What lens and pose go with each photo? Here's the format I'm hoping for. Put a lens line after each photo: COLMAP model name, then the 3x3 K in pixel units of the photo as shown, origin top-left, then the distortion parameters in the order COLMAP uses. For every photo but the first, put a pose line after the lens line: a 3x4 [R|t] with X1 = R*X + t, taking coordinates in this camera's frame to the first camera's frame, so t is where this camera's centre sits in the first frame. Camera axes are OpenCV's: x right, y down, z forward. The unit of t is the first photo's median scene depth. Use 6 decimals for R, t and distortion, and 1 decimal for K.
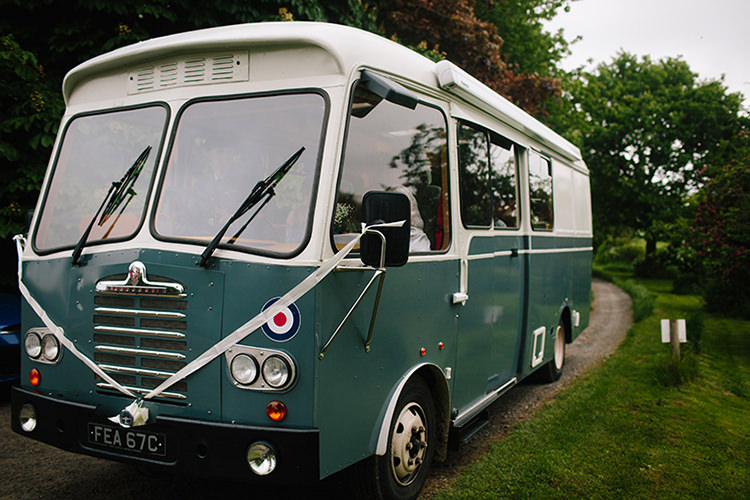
lens RADIAL K [[691.0, 0, 375.0], [0, 691.0, 250.0], [0, 0, 1]] dist [-0.128572, 0.165477]
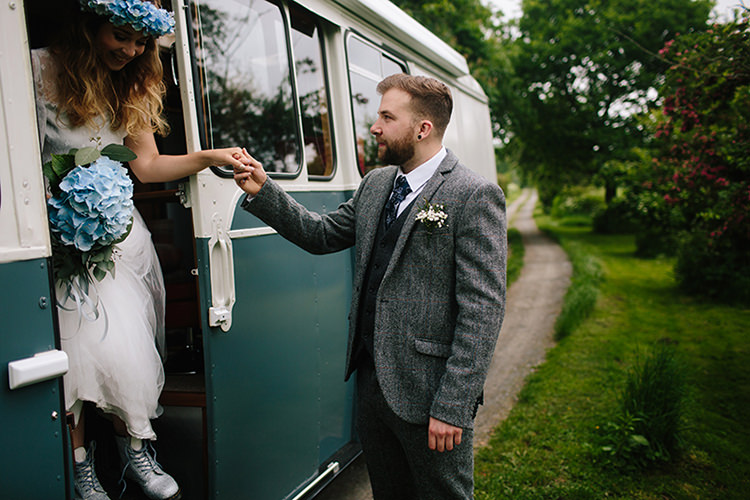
lens RADIAL K [[691.0, 0, 375.0], [0, 691.0, 250.0], [0, 0, 1]] dist [-0.128572, 0.165477]
pose [[0.997210, -0.066826, 0.033263, 0.135172], [0.065052, 0.996535, 0.051830, 0.000102], [-0.036612, -0.049521, 0.998102, 0.280056]]
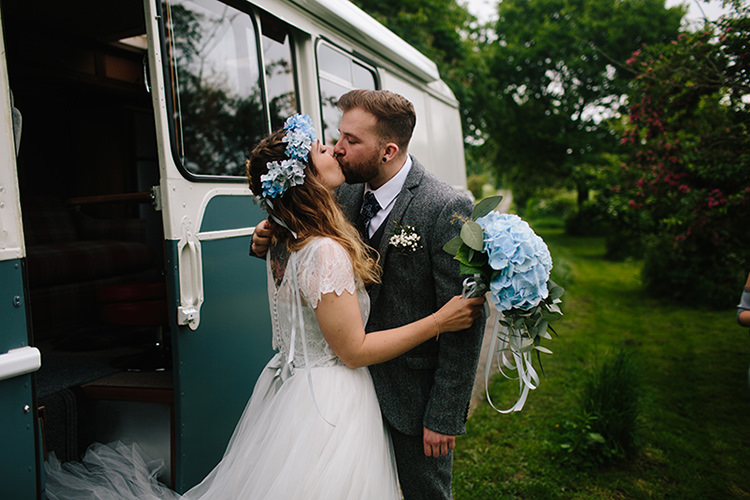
lens RADIAL K [[691.0, 0, 375.0], [0, 691.0, 250.0], [0, 0, 1]] dist [-0.128572, 0.165477]
pose [[0.996150, -0.053971, 0.069088, 0.136735], [0.050165, 0.997187, 0.055693, -0.000701], [-0.071899, -0.052013, 0.996055, 0.275758]]
